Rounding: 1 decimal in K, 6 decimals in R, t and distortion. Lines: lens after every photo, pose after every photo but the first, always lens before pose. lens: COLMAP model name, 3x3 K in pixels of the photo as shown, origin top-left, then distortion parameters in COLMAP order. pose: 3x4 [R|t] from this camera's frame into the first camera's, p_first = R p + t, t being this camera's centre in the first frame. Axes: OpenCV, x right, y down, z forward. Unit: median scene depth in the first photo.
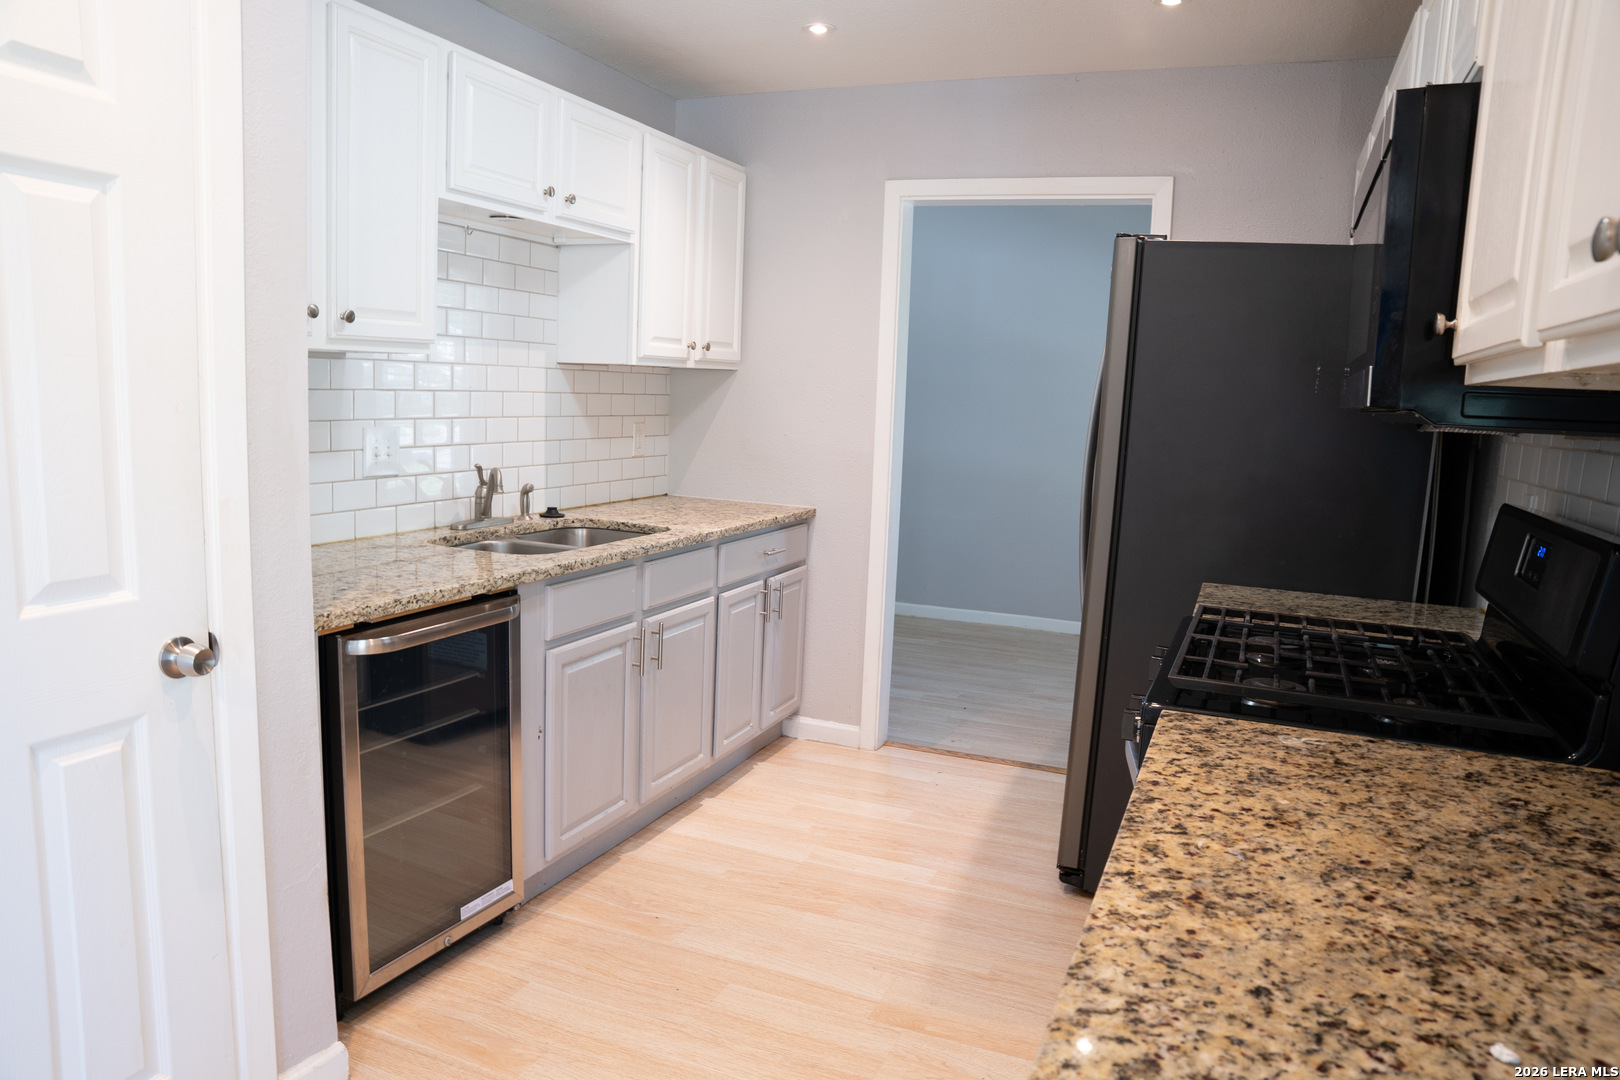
lens RADIAL K [[1108.7, 0, 806.6], [0, 1108.7, 543.8], [0, 0, 1]] dist [-0.140930, 0.098037]
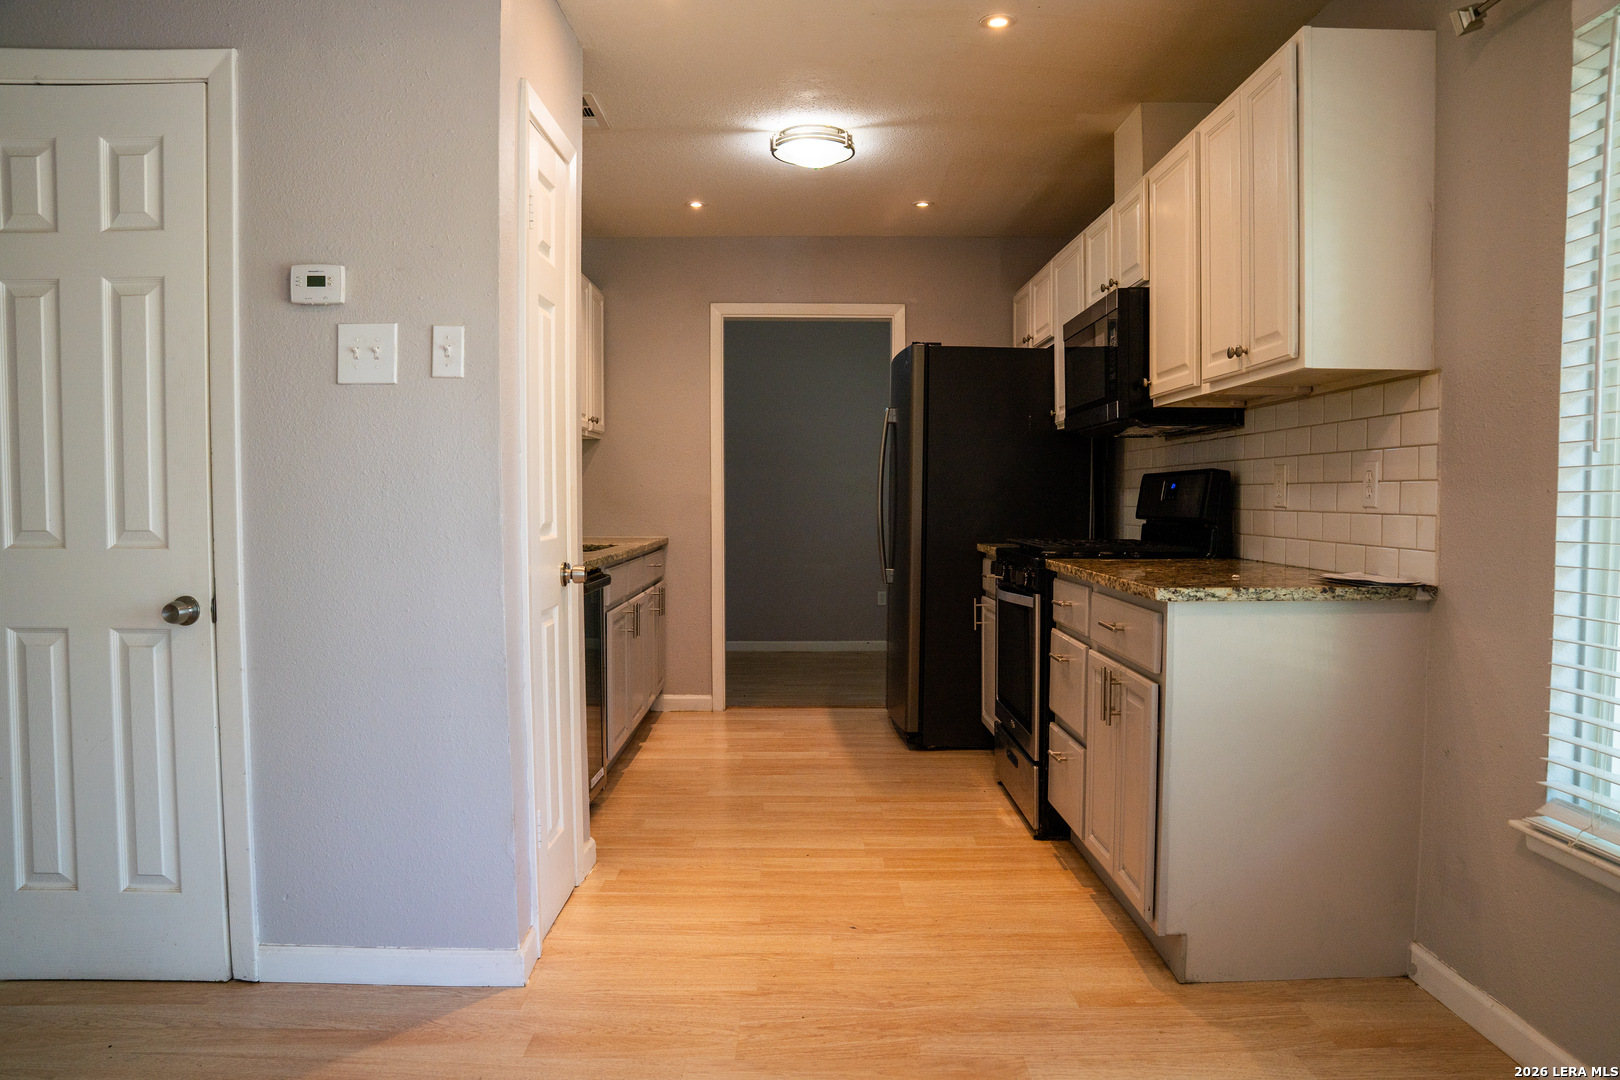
lens RADIAL K [[1108.7, 0, 806.6], [0, 1108.7, 543.8], [0, 0, 1]] dist [-0.140930, 0.098037]
pose [[0.920550, -0.057149, 0.386421, -0.459669], [0.091669, 0.993220, -0.071487, 0.111972], [-0.379716, 0.101230, 0.919548, -0.404779]]
